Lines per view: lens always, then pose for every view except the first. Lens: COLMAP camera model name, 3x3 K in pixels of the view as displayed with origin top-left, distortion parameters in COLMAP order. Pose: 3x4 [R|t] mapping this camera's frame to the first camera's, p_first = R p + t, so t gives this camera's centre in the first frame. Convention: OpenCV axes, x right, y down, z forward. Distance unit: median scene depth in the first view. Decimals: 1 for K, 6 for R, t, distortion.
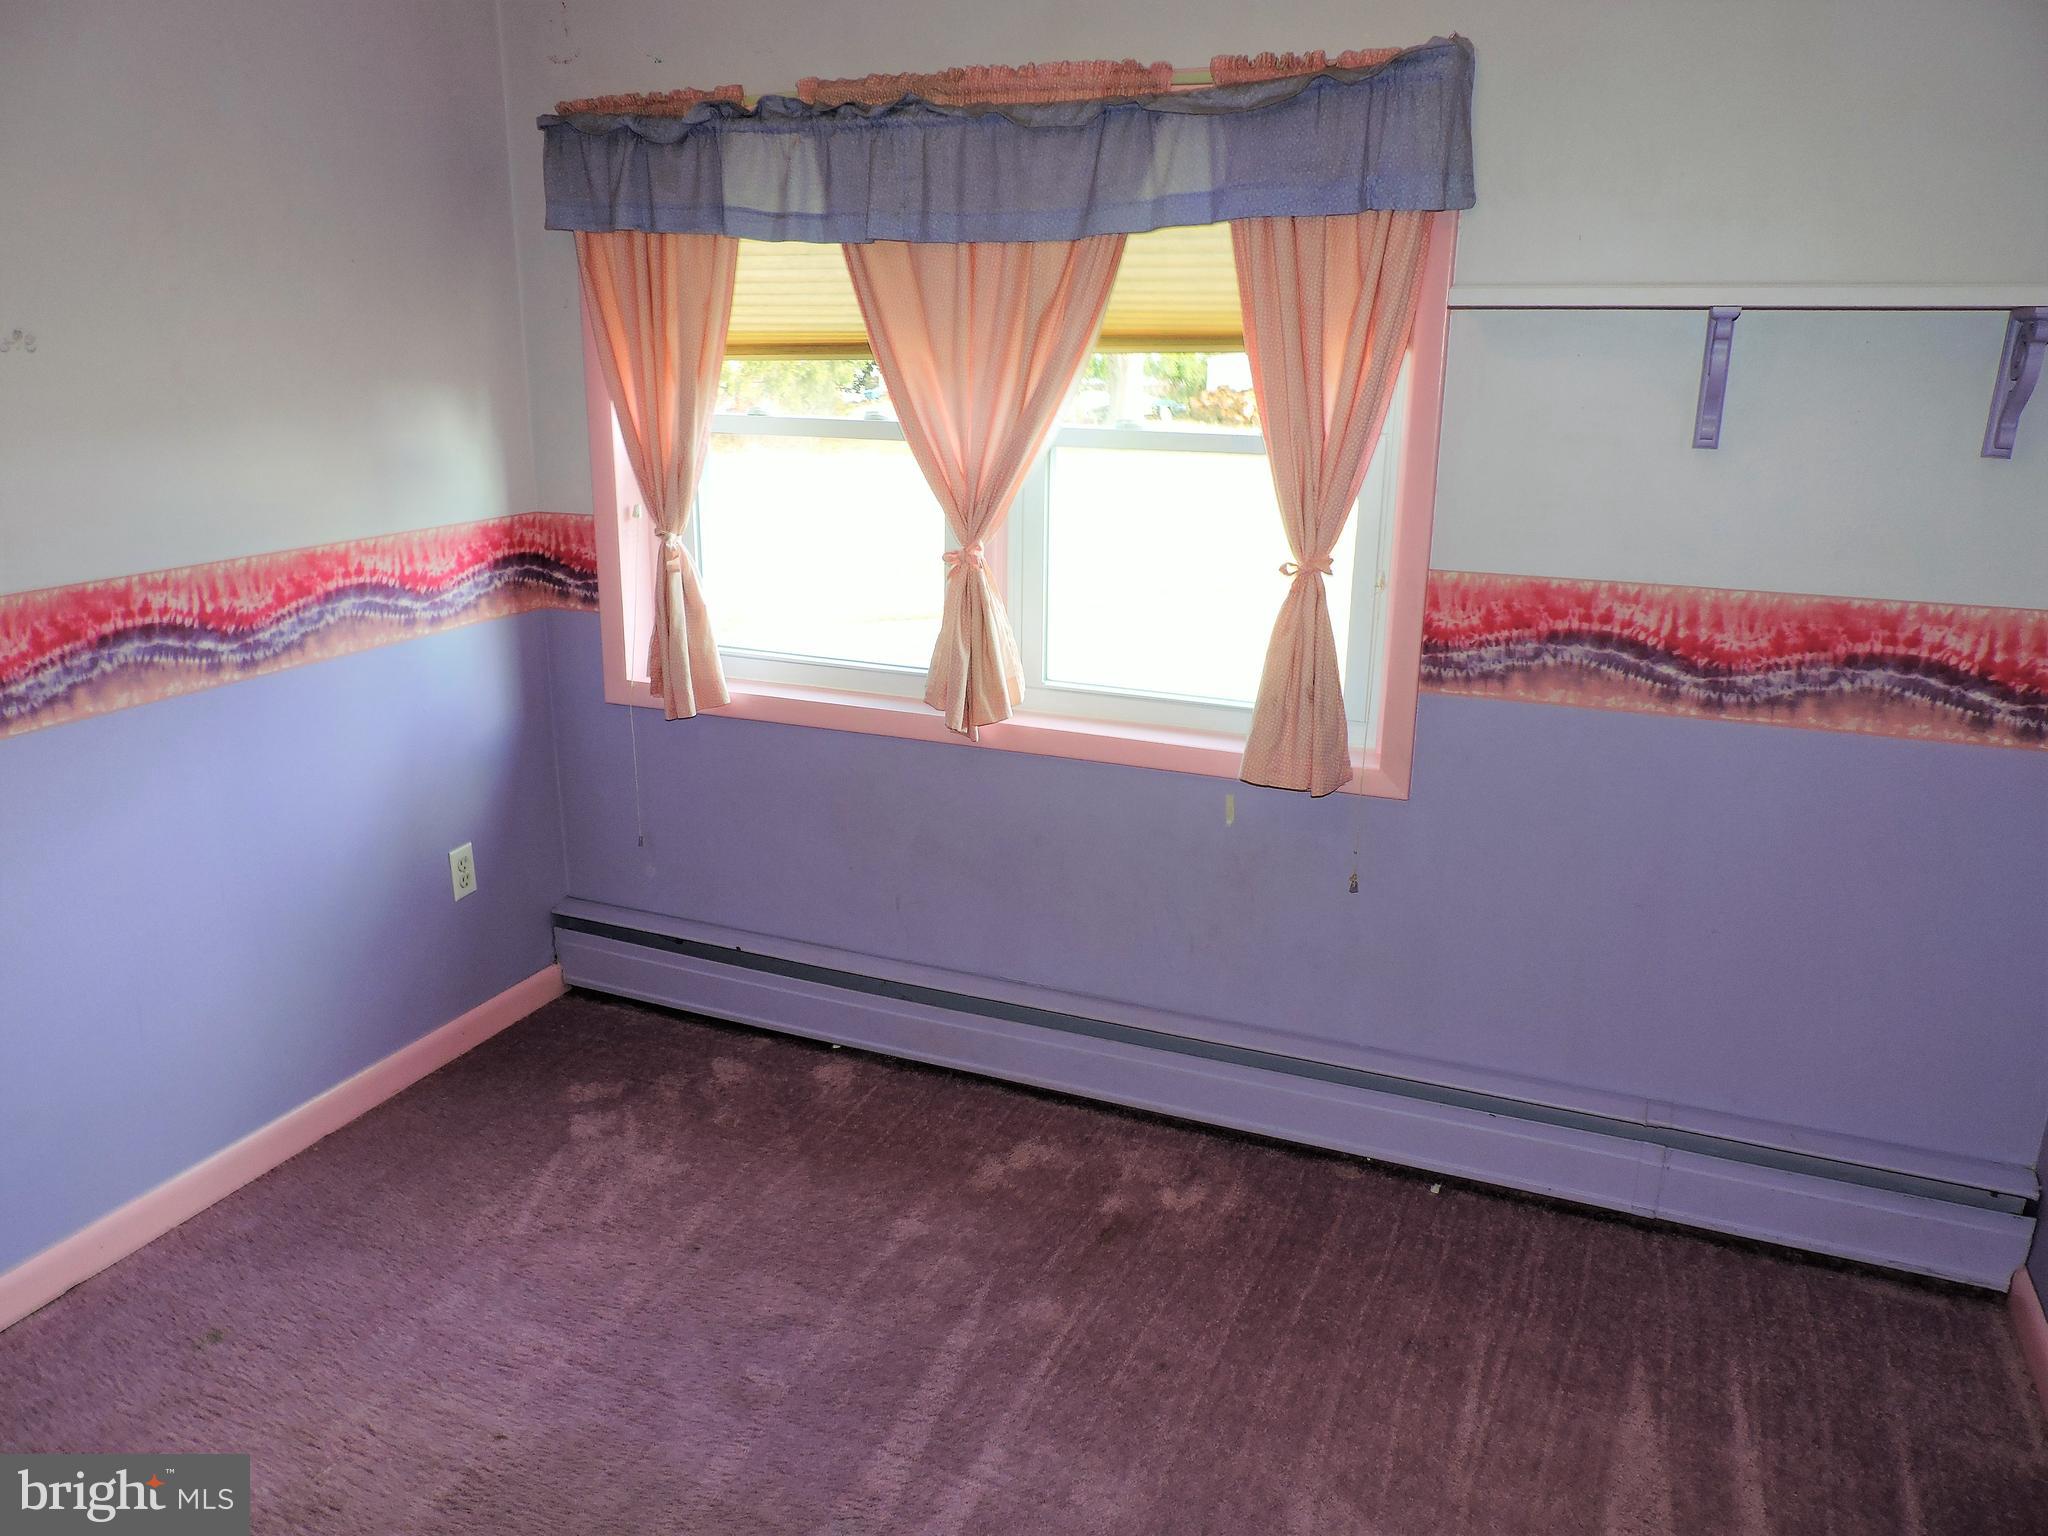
lens RADIAL K [[1458.3, 0, 1021.2], [0, 1458.3, 773.2], [0, 0, 1]] dist [-0.021104, 0.005053]
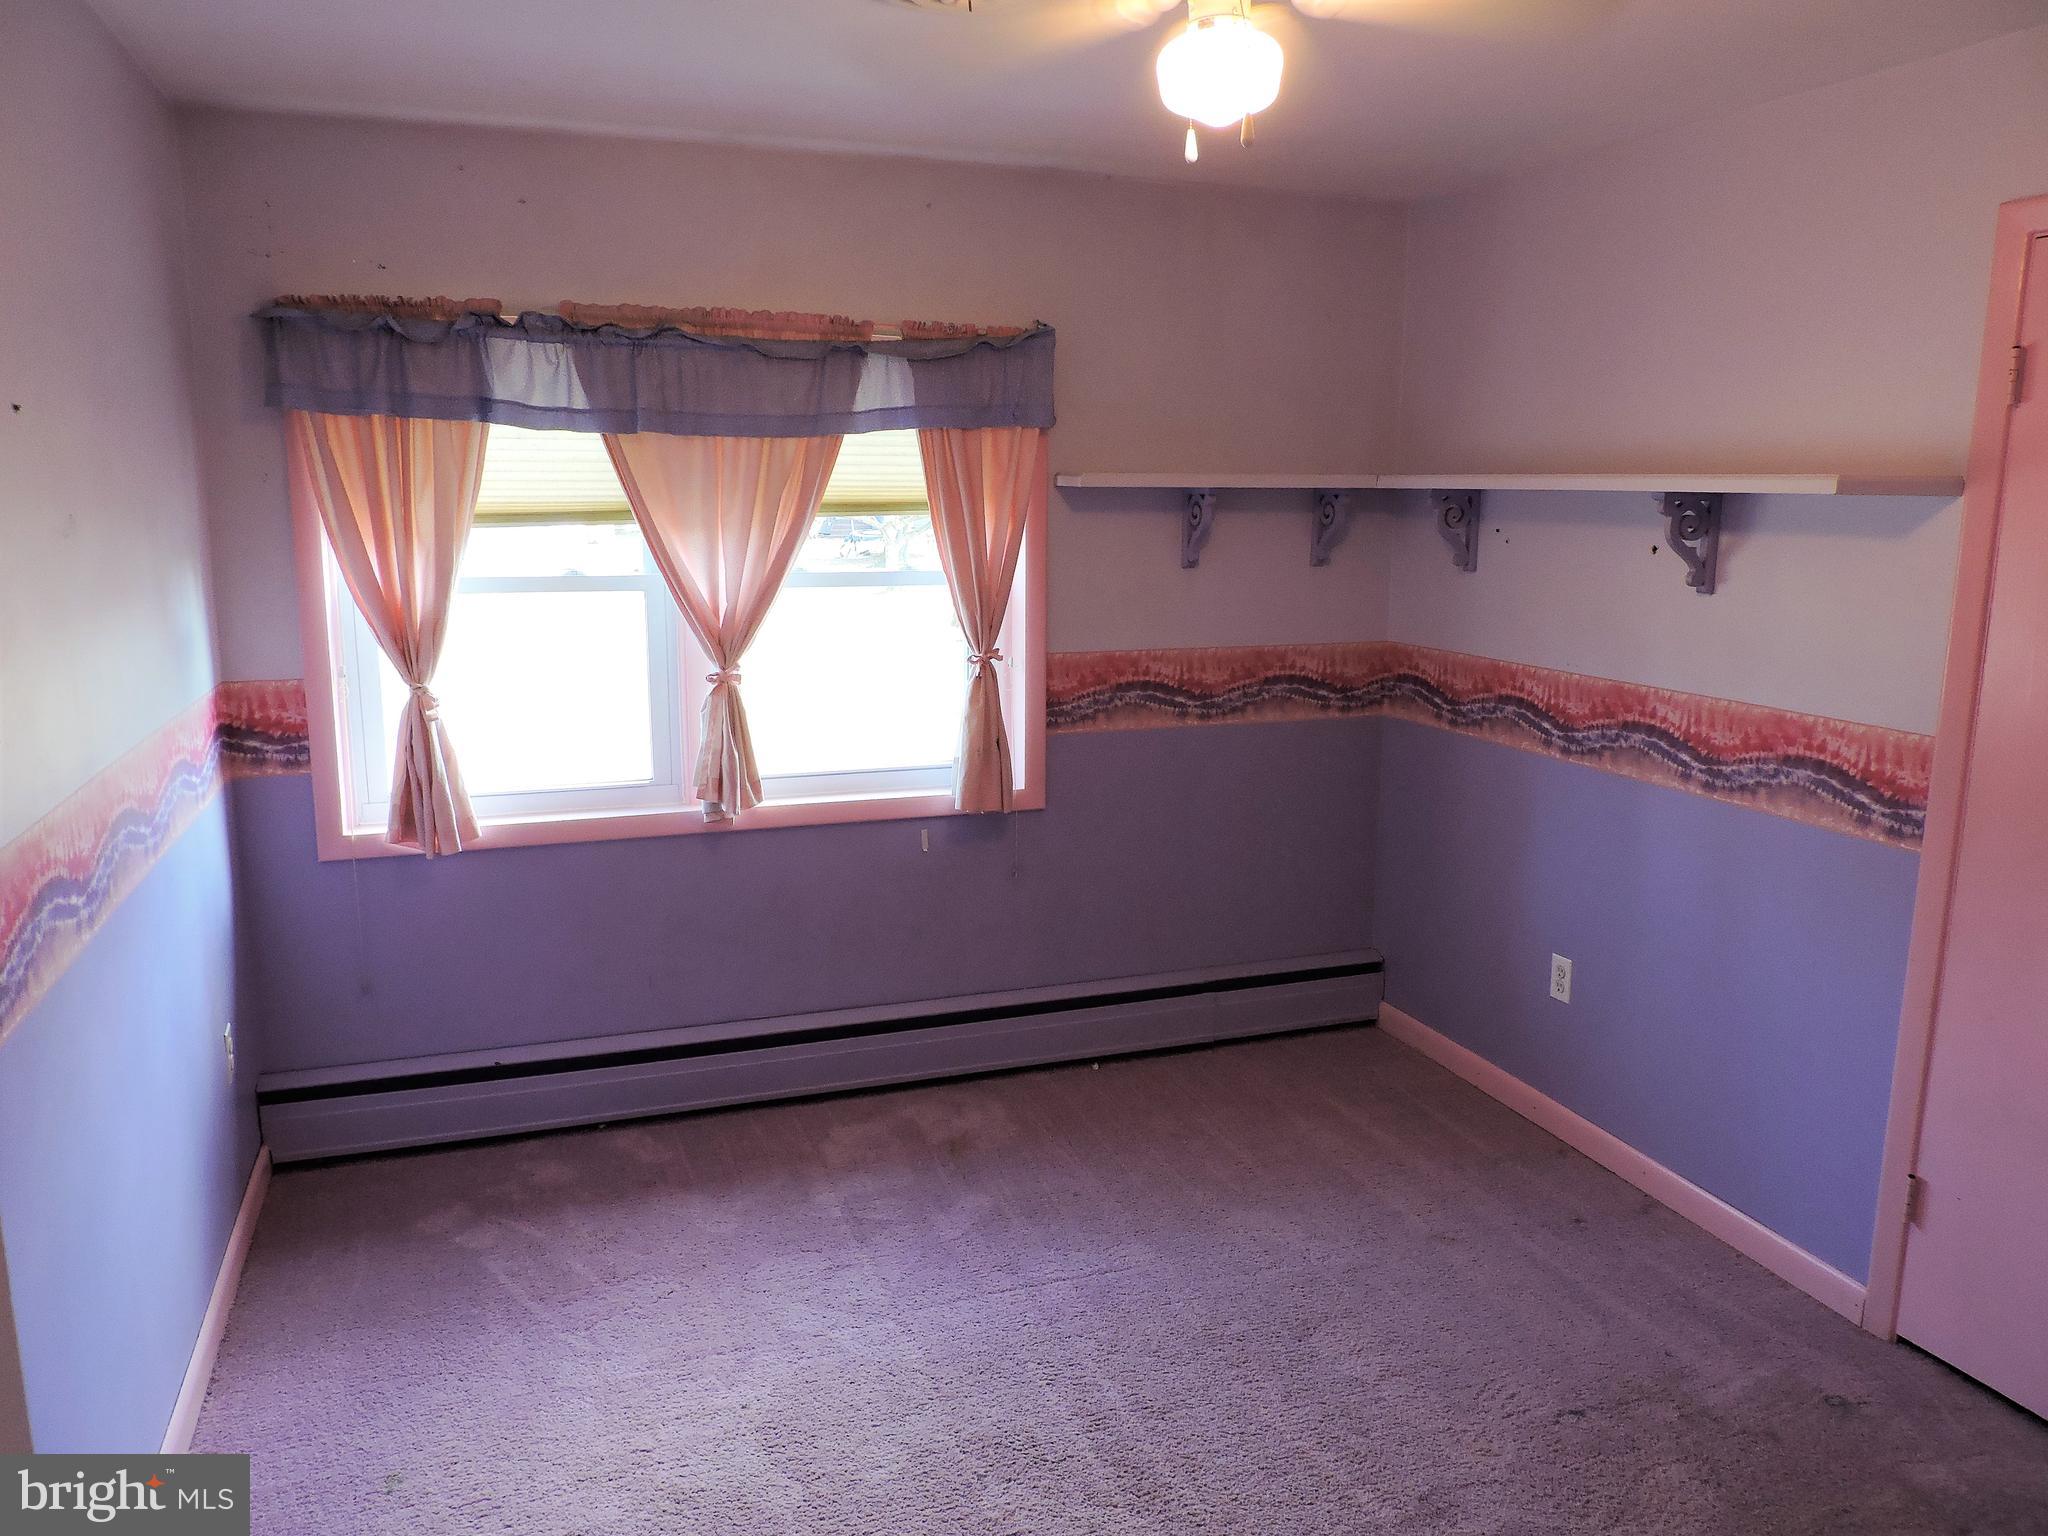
lens RADIAL K [[1458.3, 0, 1032.4], [0, 1458.3, 761.9], [0, 0, 1]] dist [-0.021104, 0.005053]
pose [[0.733147, -0.130878, 0.667357, -0.713222], [0.192611, 0.981087, -0.019194, -0.001530], [-0.652224, 0.142613, 0.744490, -0.103980]]
